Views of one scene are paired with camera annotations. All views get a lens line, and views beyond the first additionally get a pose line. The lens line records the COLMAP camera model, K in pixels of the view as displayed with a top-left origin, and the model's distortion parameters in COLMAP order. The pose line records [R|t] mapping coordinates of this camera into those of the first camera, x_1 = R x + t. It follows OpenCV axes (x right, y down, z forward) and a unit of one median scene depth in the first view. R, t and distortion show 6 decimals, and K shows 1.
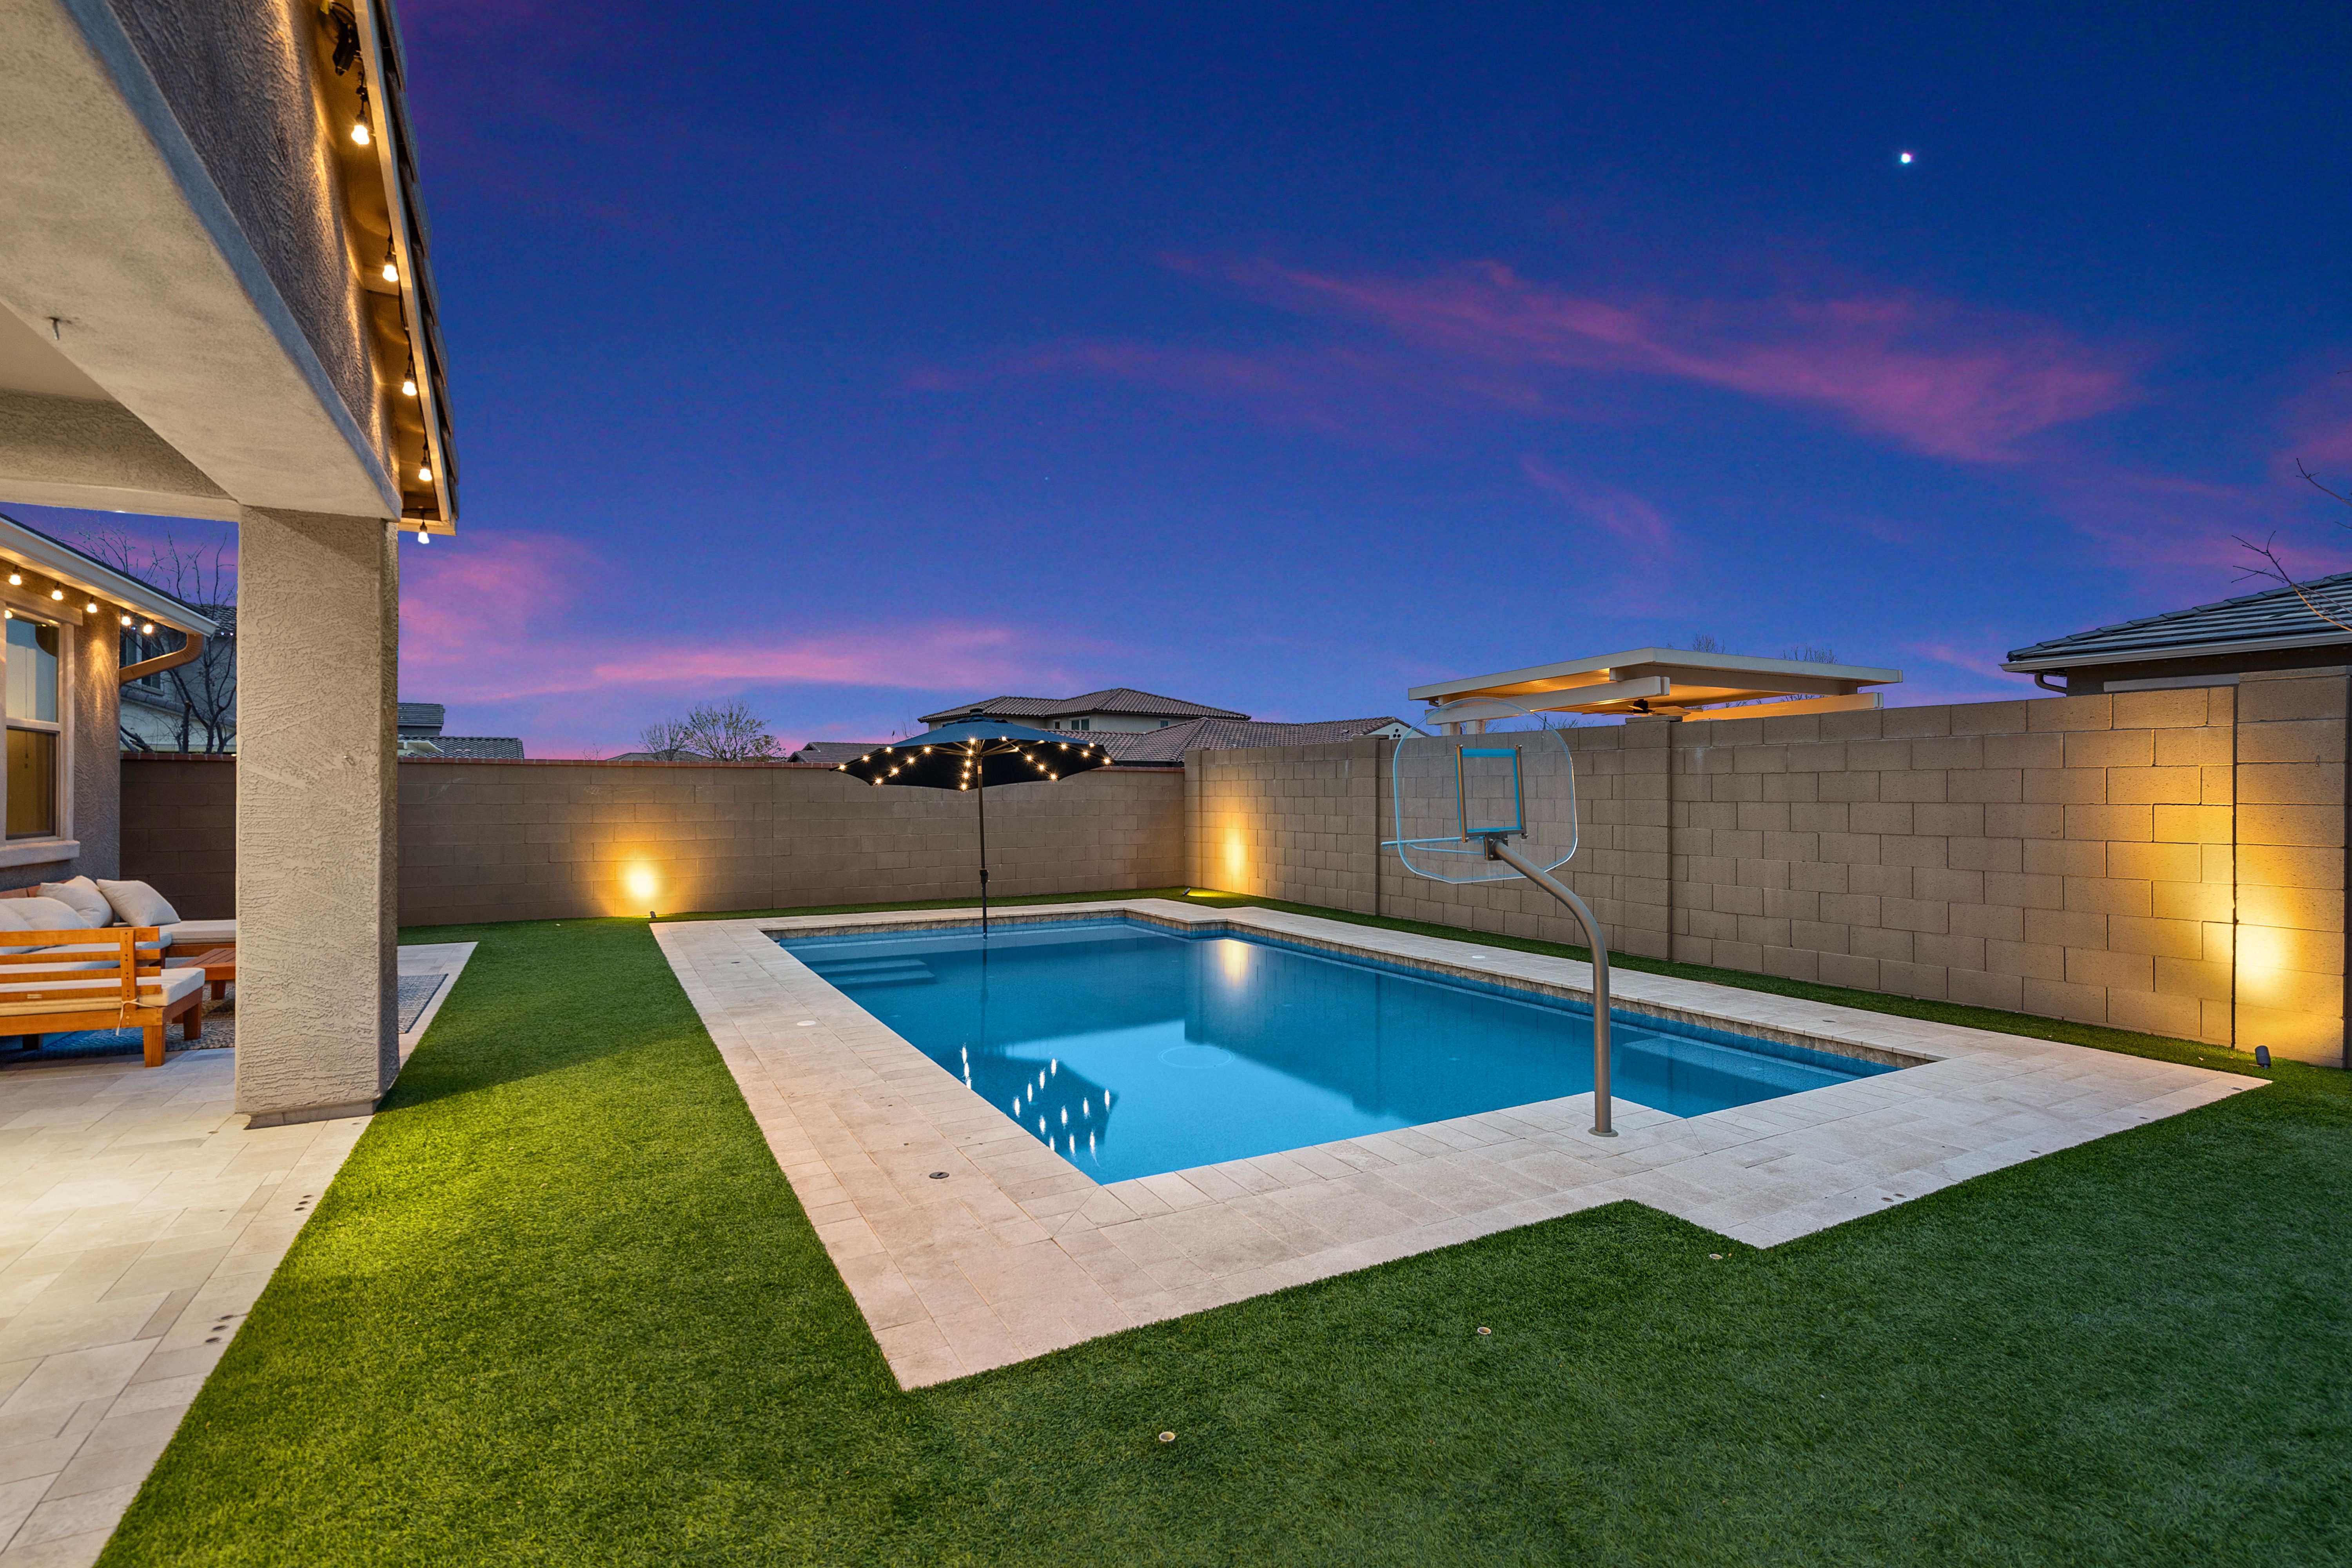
lens RADIAL K [[1089.0, 0, 1153.9], [0, 1089.0, 790.5], [0, 0, 1]] dist [0.000511, 0.000148]
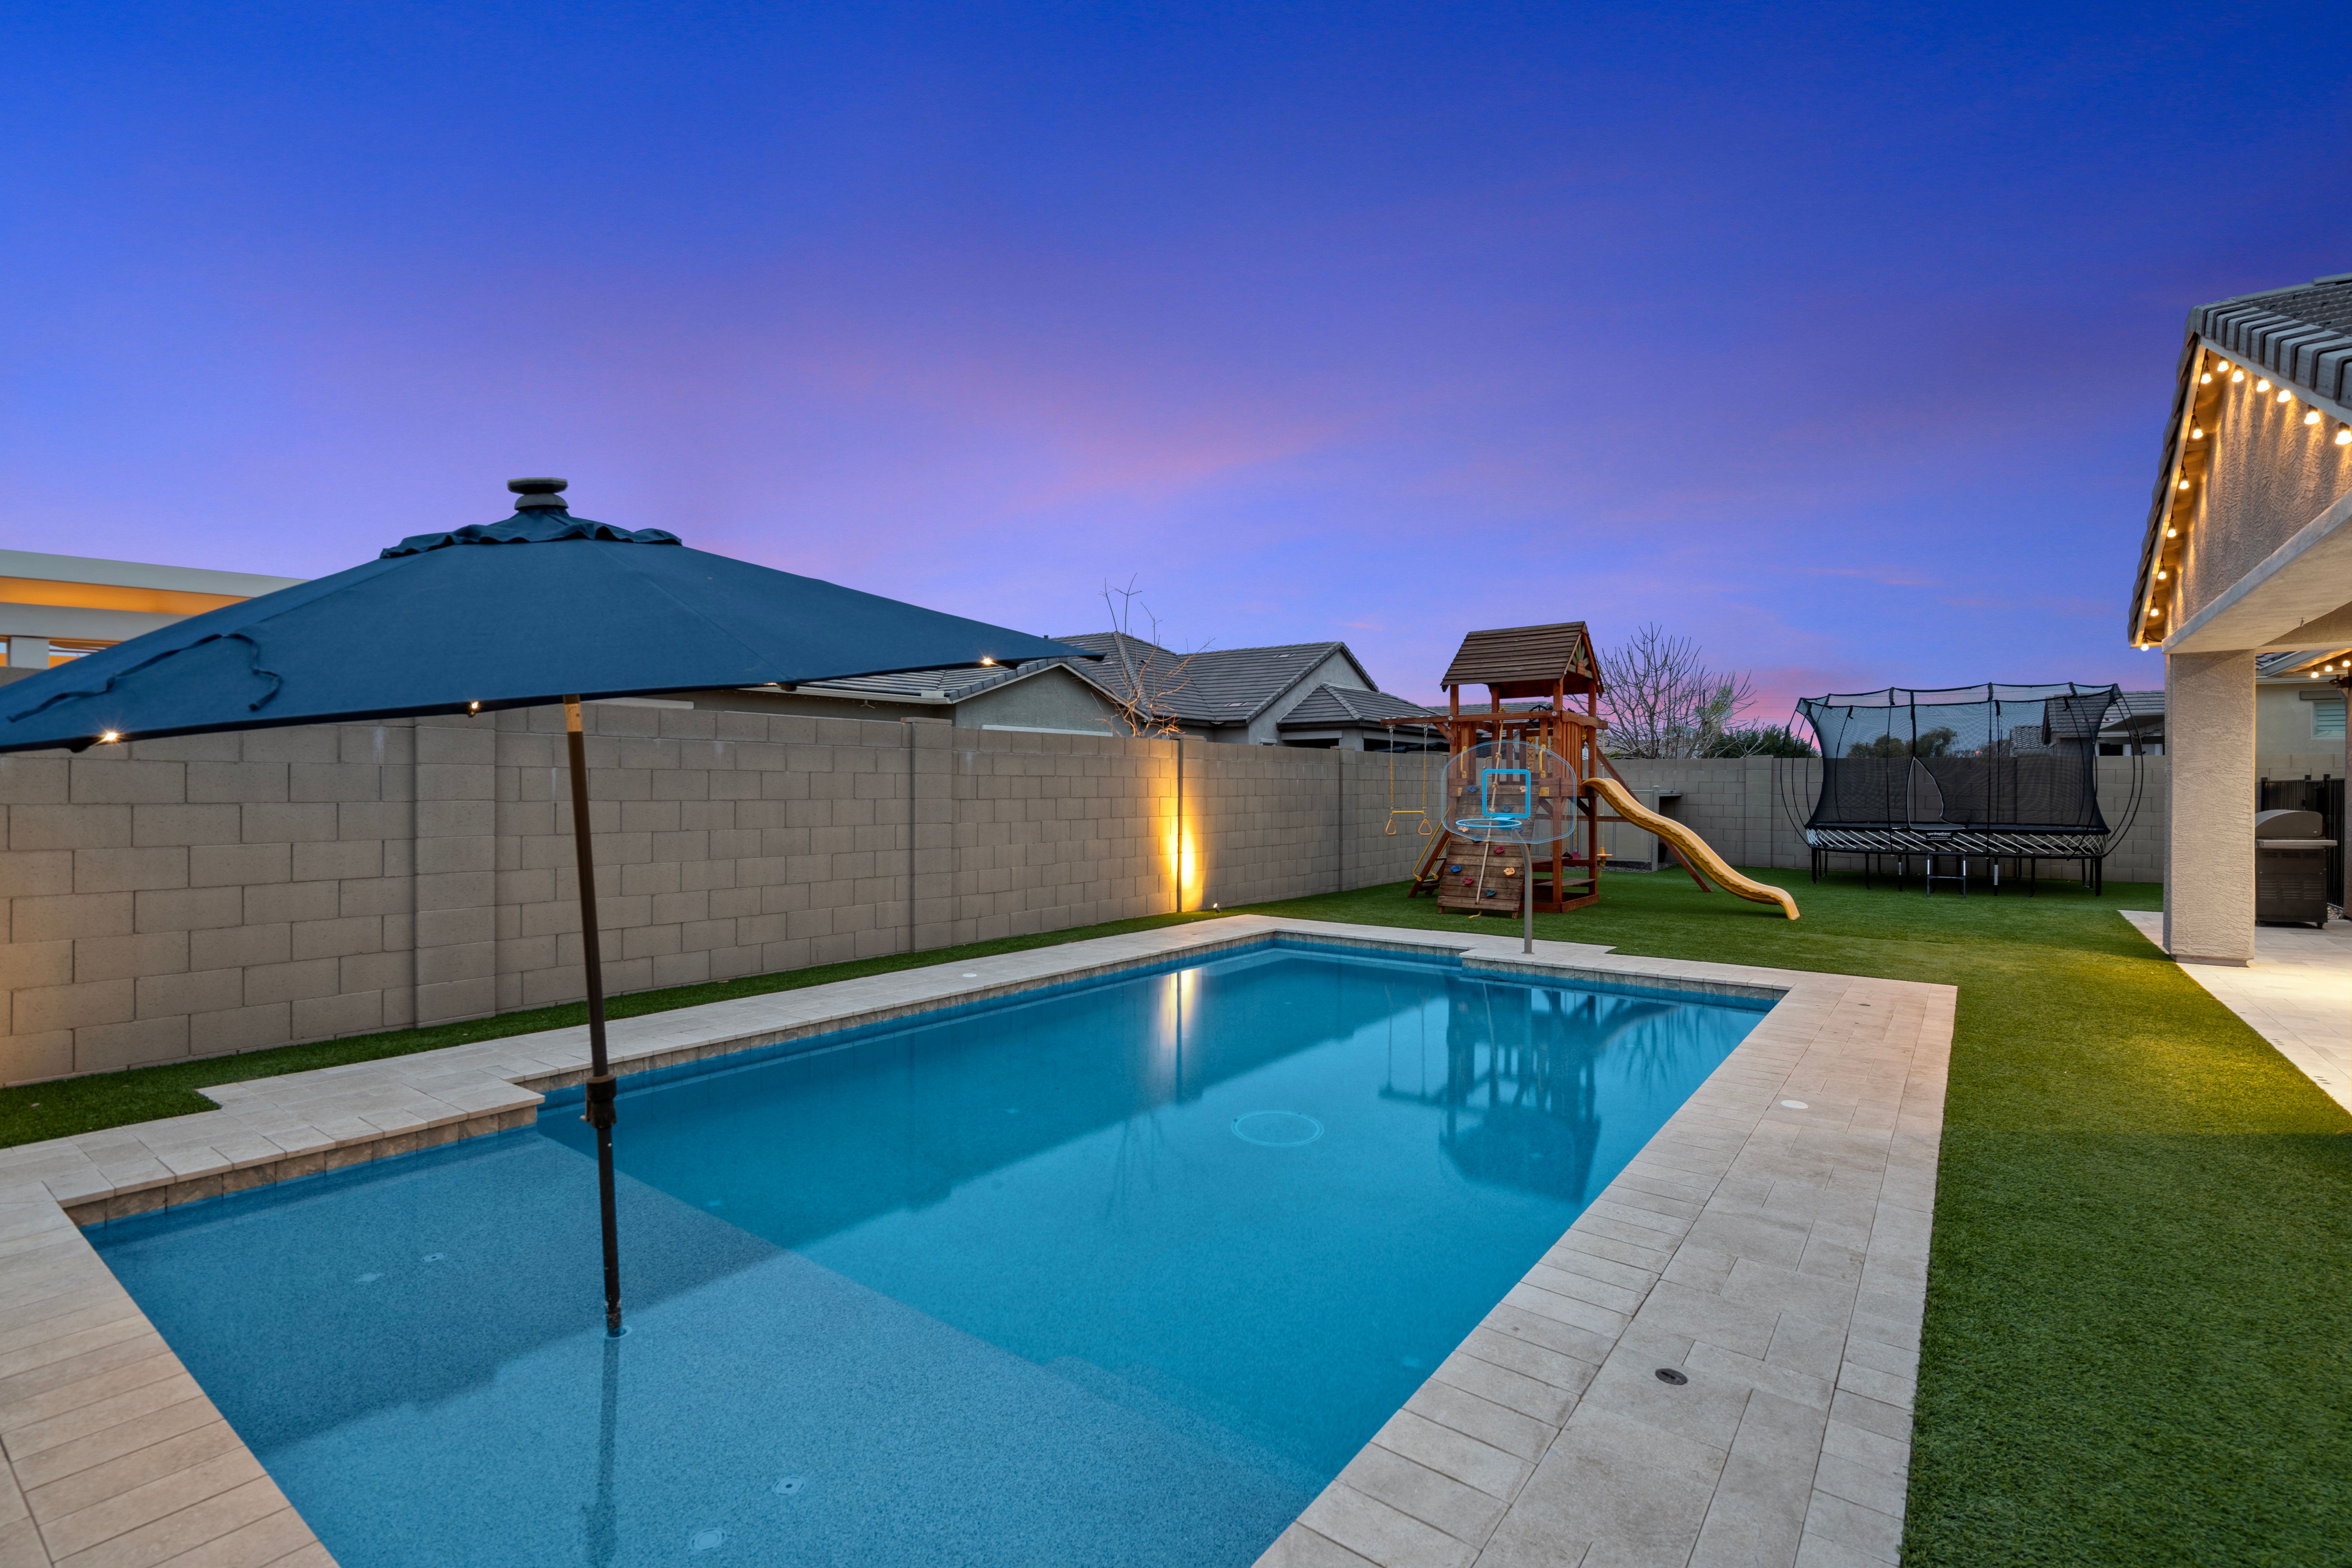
lens RADIAL K [[1079.9, 0, 1170.1], [0, 1079.9, 787.8], [0, 0, 1]] dist [-0.002406, 0.000068]
pose [[-0.419855, -0.001748, 0.907590, -0.941721], [-0.004475, 0.999990, -0.000144, -0.003745], [-0.907580, -0.004122, -0.419859, 1.990768]]
